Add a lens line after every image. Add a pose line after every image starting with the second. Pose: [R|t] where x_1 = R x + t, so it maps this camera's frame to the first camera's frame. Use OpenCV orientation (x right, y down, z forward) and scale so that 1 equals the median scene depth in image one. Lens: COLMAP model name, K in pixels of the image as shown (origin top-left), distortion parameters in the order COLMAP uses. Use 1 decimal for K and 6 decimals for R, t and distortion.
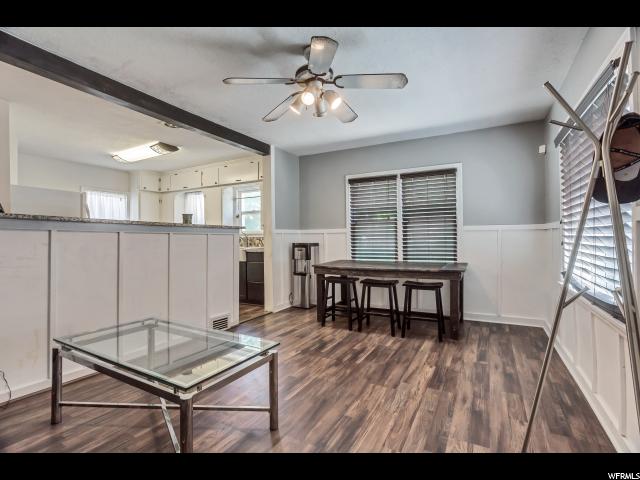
lens RADIAL K [[316.1, 0, 309.9], [0, 316.1, 237.6], [0, 0, 1]] dist [-0.013901, -0.000121]
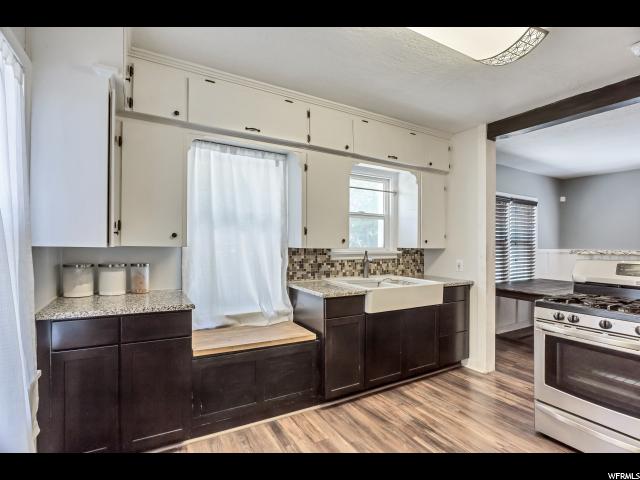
lens RADIAL K [[316.1, 0, 309.9], [0, 316.1, 237.6], [0, 0, 1]] dist [-0.013901, -0.000121]
pose [[0.510112, 0.031318, 0.859537, -1.378265], [-0.018445, 0.999505, -0.025471, -0.045912], [-0.859910, -0.002862, 0.510438, 1.519469]]
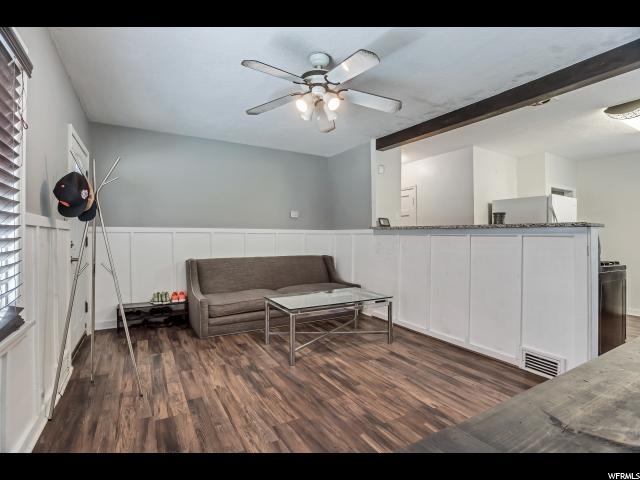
lens RADIAL K [[308.5, 0, 320.0], [0, 308.5, 240.0], [0, 0, 1]] dist [-0.026155, -0.000077]
pose [[-0.500891, 0.004624, -0.865498, 0.664367], [-0.004153, 0.999961, 0.007746, -0.004999], [0.865501, 0.007475, -0.500852, 1.120562]]
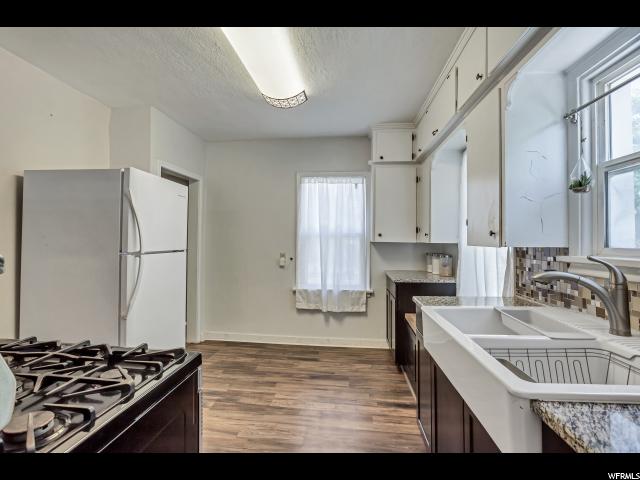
lens RADIAL K [[316.1, 0, 309.9], [0, 316.1, 237.6], [0, 0, 1]] dist [-0.013901, -0.000121]
pose [[0.390696, 0.006718, -0.920495, -0.185792], [-0.013454, 0.999908, 0.001587, -0.051171], [0.920421, 0.011764, 0.390751, 1.417648]]
